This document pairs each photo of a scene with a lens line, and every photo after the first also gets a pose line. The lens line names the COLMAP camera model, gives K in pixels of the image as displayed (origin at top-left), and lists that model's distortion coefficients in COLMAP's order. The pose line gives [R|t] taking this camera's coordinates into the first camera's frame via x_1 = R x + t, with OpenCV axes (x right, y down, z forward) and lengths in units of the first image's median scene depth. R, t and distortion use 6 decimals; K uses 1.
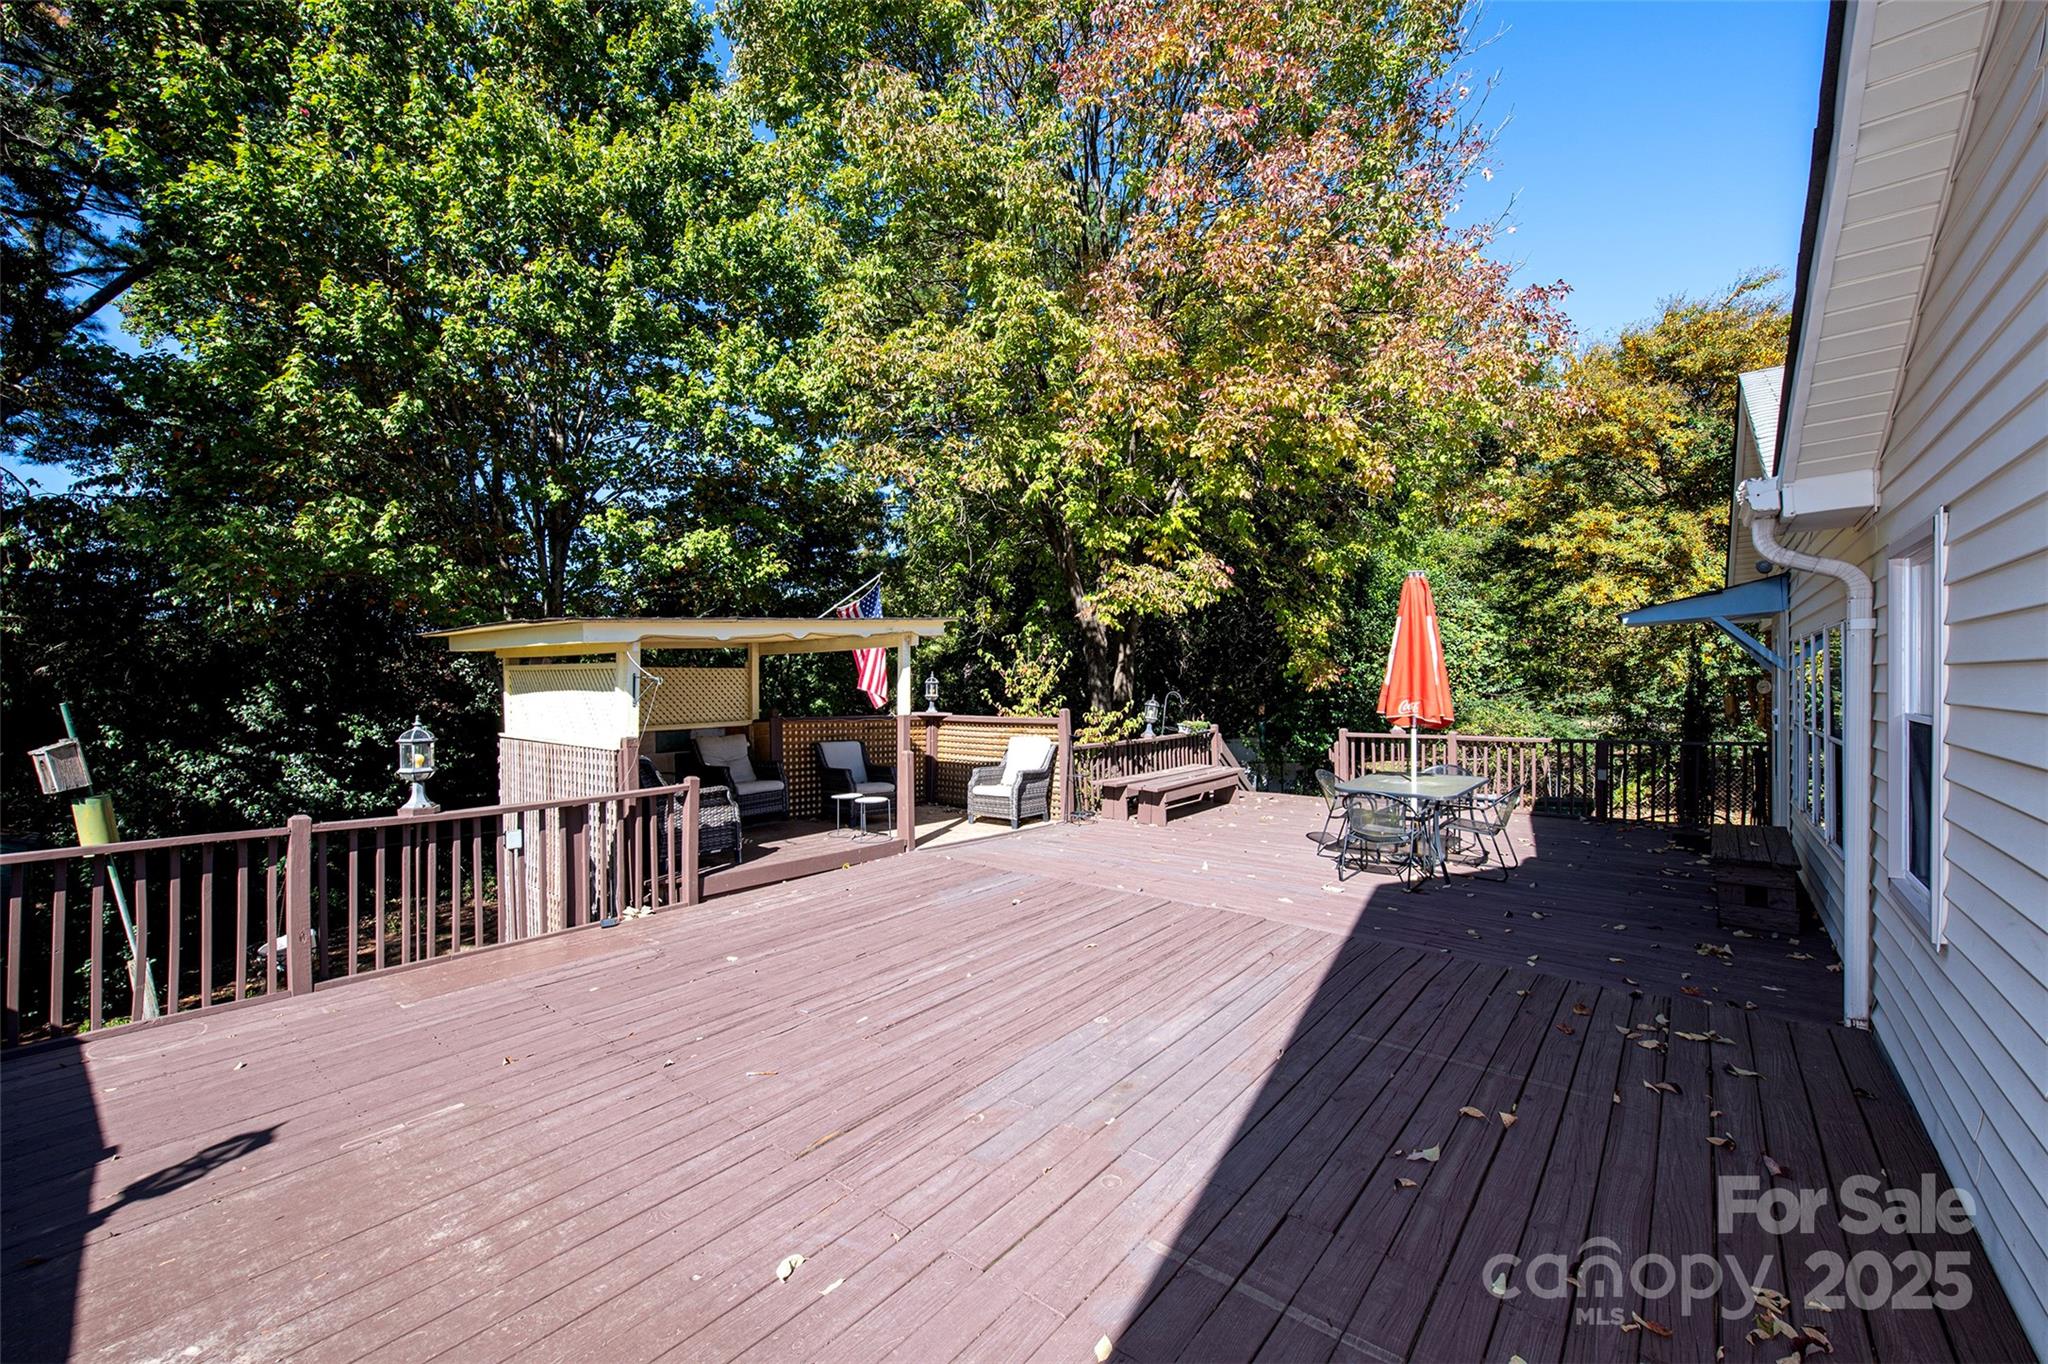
lens RADIAL K [[810.1, 0, 1022.6], [0, 810.1, 683.9], [0, 0, 1]] dist [-0.001233, -0.000337]
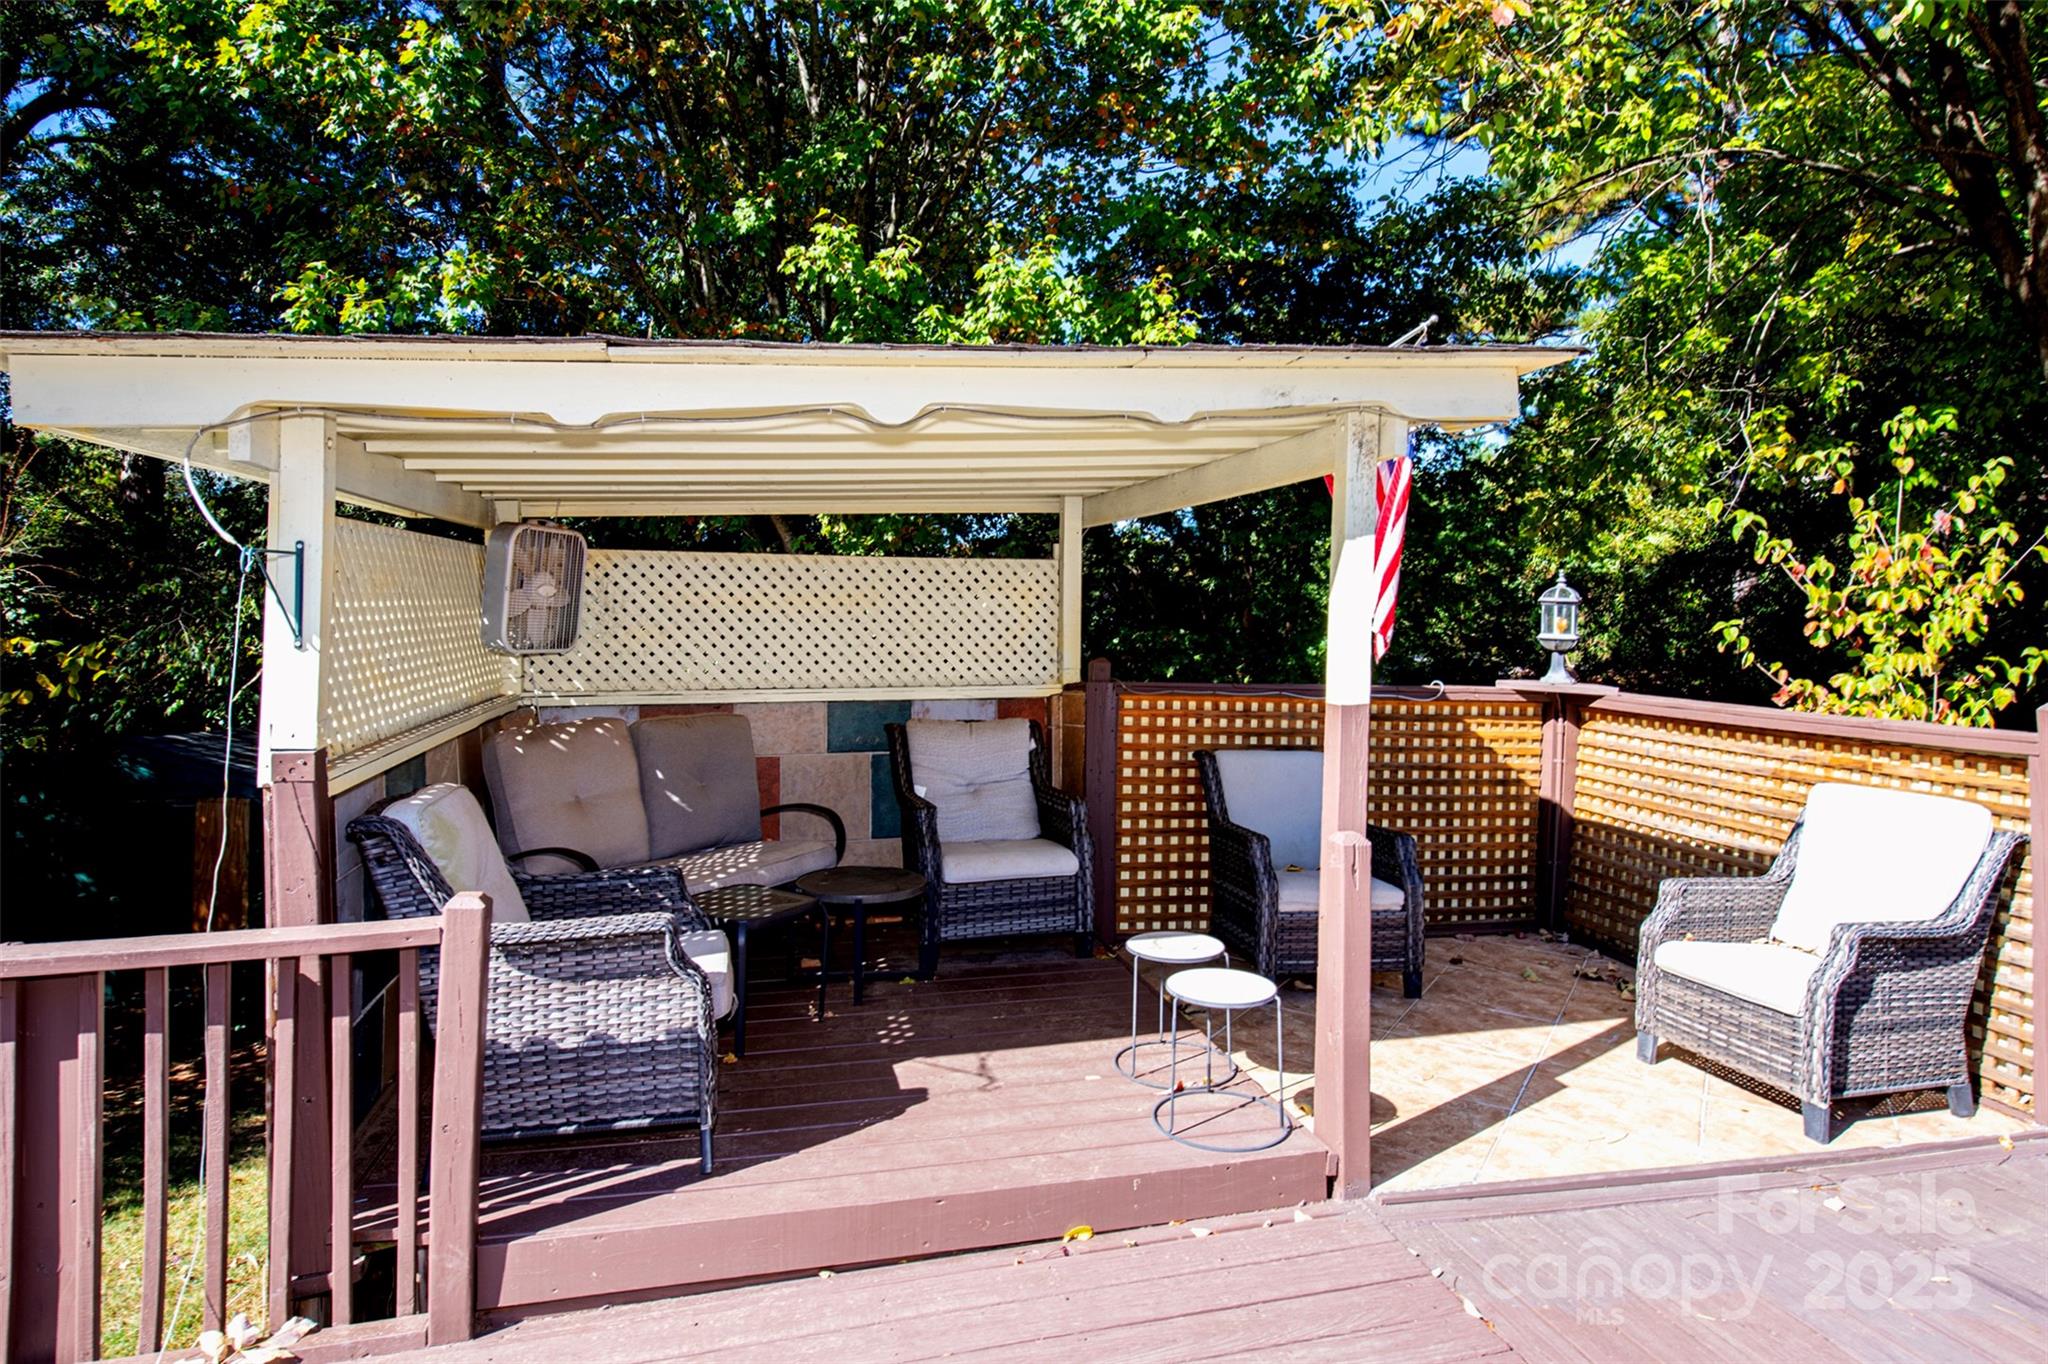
lens RADIAL K [[1176.6, 0, 1035.1], [0, 1176.6, 637.5], [0, 0, 1]] dist [0.015458, -0.002116]
pose [[0.814645, 0.027295, -0.579317, 0.002558], [-0.014509, 0.999538, 0.026691, 0.004464], [0.579778, -0.013338, 0.814665, 0.477160]]
